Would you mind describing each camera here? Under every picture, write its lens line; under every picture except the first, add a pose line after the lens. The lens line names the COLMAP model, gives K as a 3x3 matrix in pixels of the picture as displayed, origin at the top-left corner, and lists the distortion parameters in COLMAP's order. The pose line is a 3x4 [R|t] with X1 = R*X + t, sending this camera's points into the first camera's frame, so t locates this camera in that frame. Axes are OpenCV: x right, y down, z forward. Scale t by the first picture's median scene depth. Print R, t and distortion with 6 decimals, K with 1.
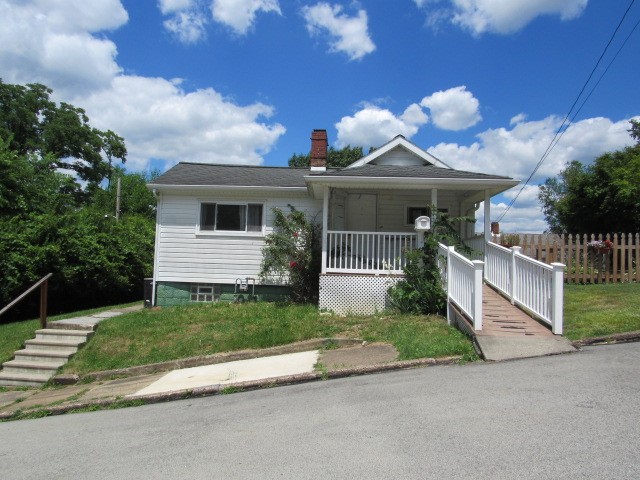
lens RADIAL K [[472.4, 0, 319.6], [0, 472.4, 237.4], [0, 0, 1]] dist [-0.012584, -0.007431]
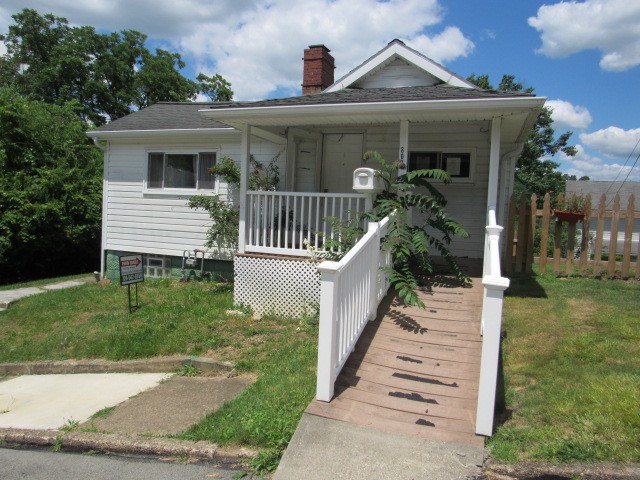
lens RADIAL K [[497.1, 0, 320.4], [0, 497.1, 240.7], [0, 0, 1]] dist [-0.036866, 0.010472]
pose [[0.953623, 0.029100, -0.299595, 0.277853], [0.005104, 0.993610, 0.112755, -0.018850], [0.300961, -0.109055, 0.947380, 0.289615]]
